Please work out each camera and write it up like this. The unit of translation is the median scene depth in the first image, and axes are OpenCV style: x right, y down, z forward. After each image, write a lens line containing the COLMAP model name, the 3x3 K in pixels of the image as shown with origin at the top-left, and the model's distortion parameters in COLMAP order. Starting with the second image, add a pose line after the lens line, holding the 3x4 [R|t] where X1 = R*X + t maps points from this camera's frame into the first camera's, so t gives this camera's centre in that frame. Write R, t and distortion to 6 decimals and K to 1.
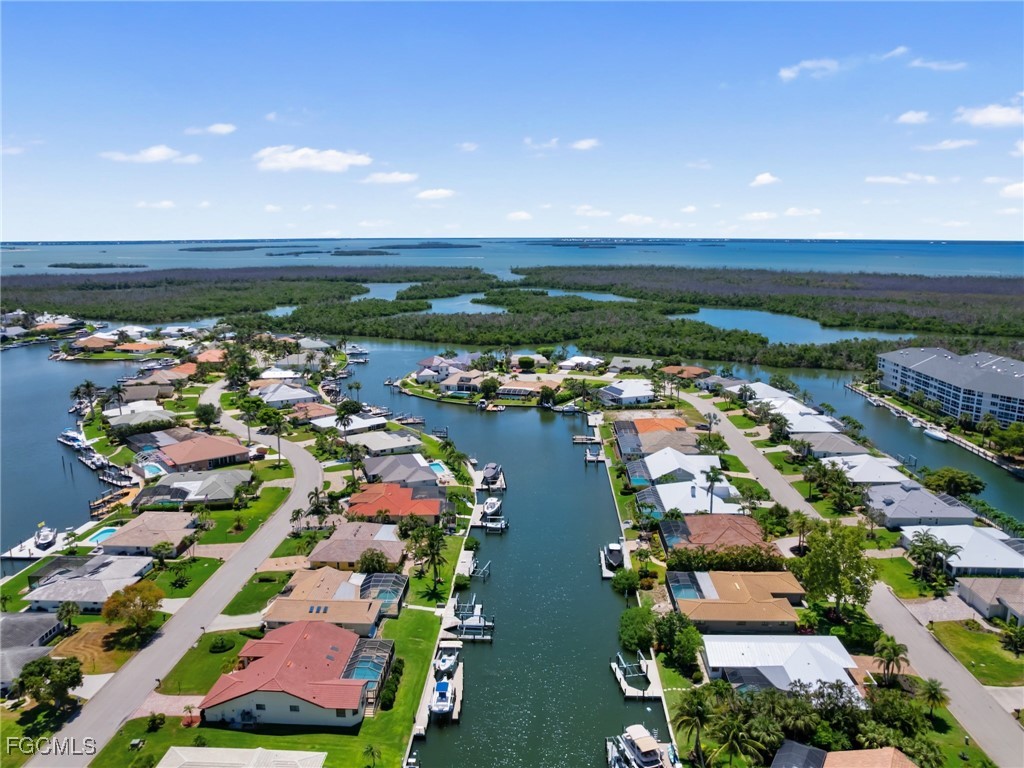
lens RADIAL K [[709.5, 0, 512.0], [0, 709.5, 384.0], [0, 0, 1]] dist [-0.052588, 0.030694]
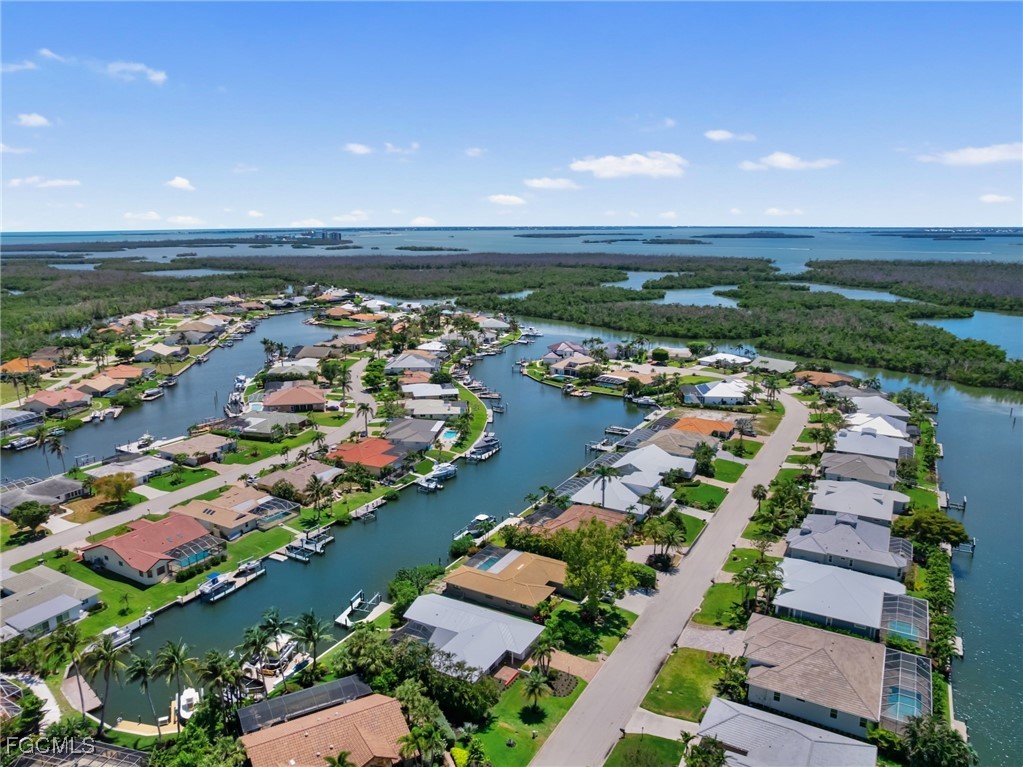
lens RADIAL K [[708.8, 0, 511.5], [0, 708.8, 383.5], [0, 0, 1]] dist [-0.052588, 0.030694]
pose [[0.893591, 0.097479, -0.438170, 0.314564], [-0.090549, 0.995214, 0.036740, -0.008911], [0.439655, 0.006845, 0.898141, 0.021415]]
